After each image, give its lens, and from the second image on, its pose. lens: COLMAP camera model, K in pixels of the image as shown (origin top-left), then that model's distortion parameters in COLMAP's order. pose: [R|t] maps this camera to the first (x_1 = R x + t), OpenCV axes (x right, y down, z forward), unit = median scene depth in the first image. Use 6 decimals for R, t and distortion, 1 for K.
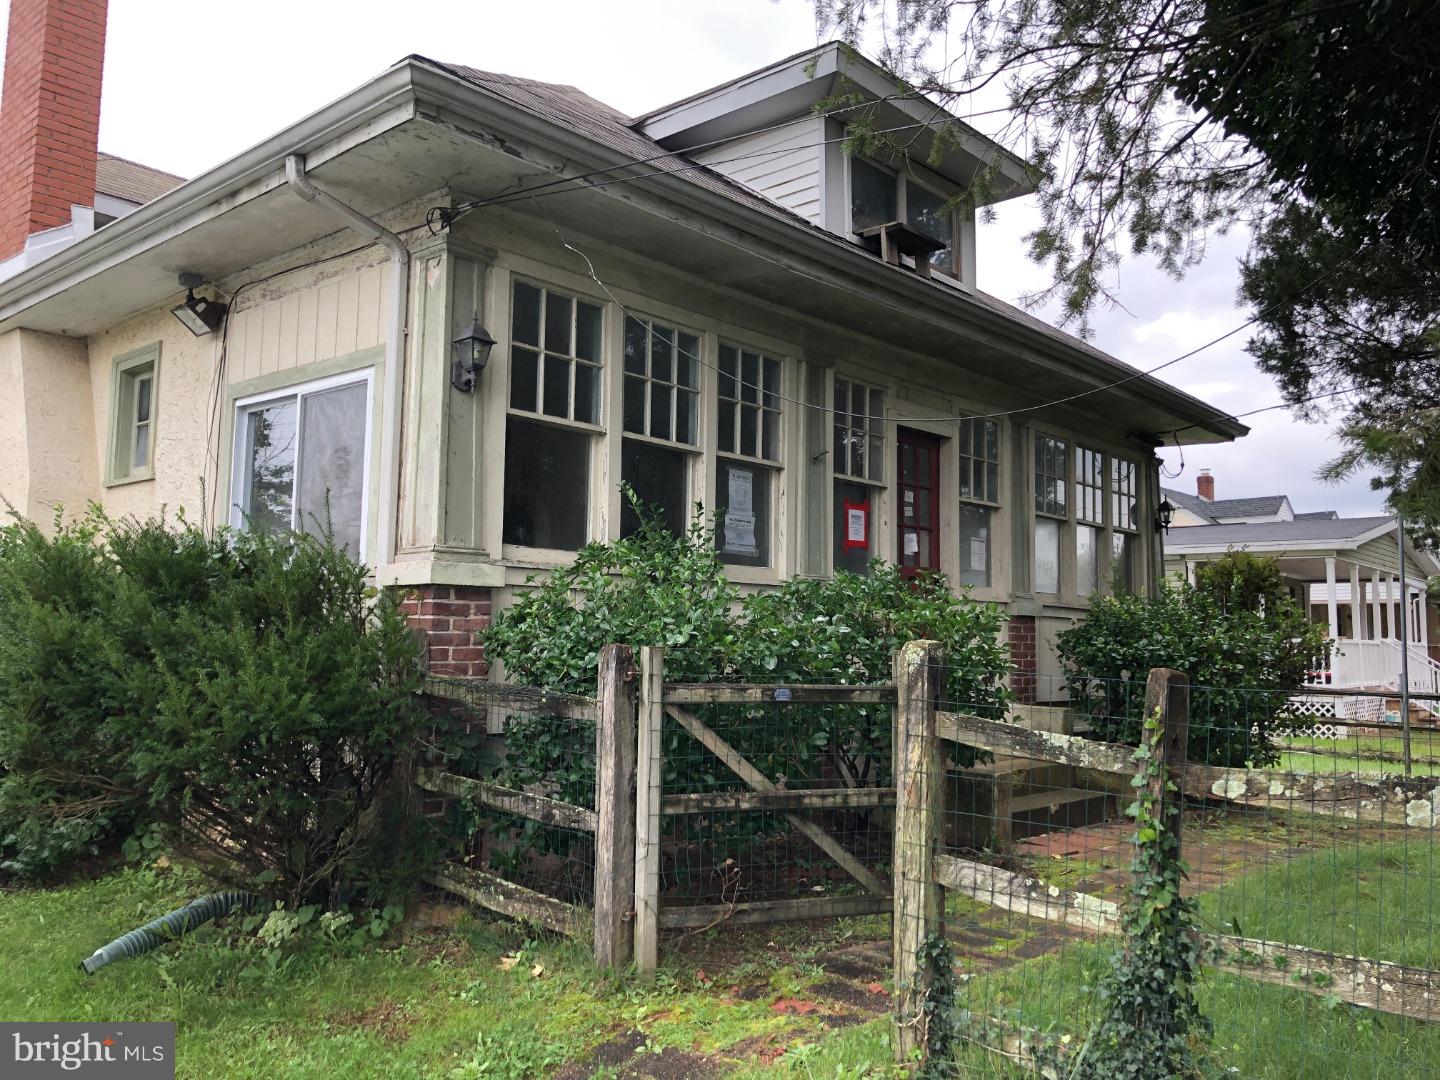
lens RADIAL K [[1178.6, 0, 767.1], [0, 1178.6, 521.2], [0, 0, 1]] dist [0.035246, -0.003366]
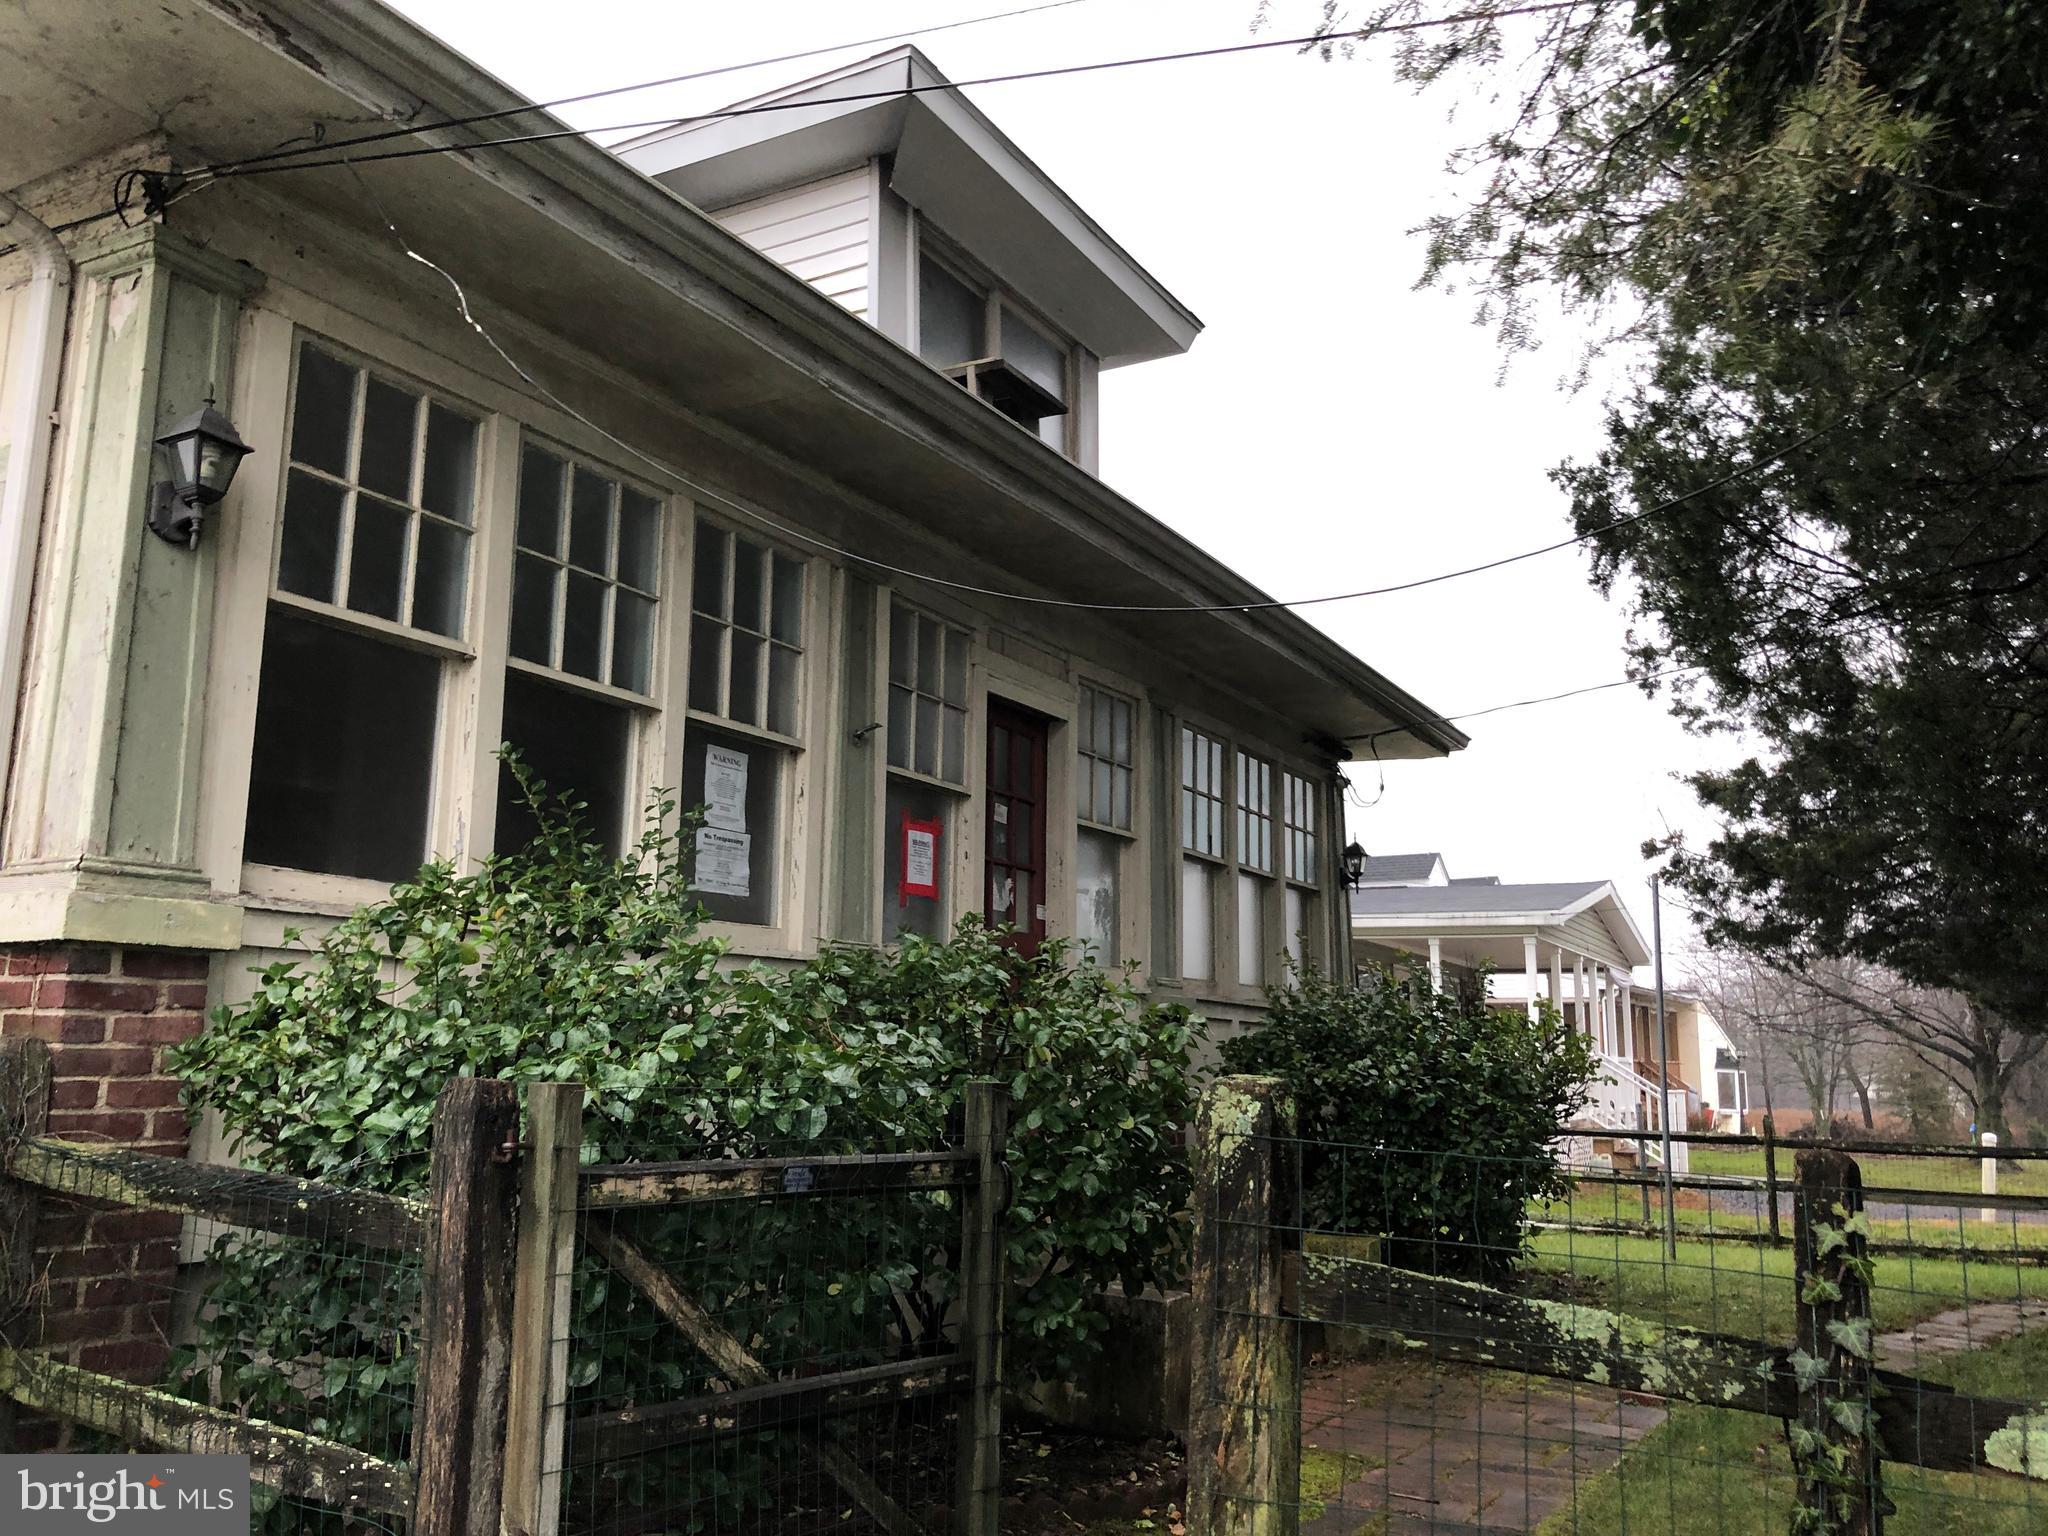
lens RADIAL K [[1685.1, 0, 1028.0], [0, 1685.1, 753.2], [0, 0, 1]] dist [0.031396, -0.006144]
pose [[0.982516, 0.036646, 0.182537, -0.032920], [-0.023138, 0.996870, -0.075592, 0.018498], [-0.184736, 0.070047, 0.980289, 0.232794]]
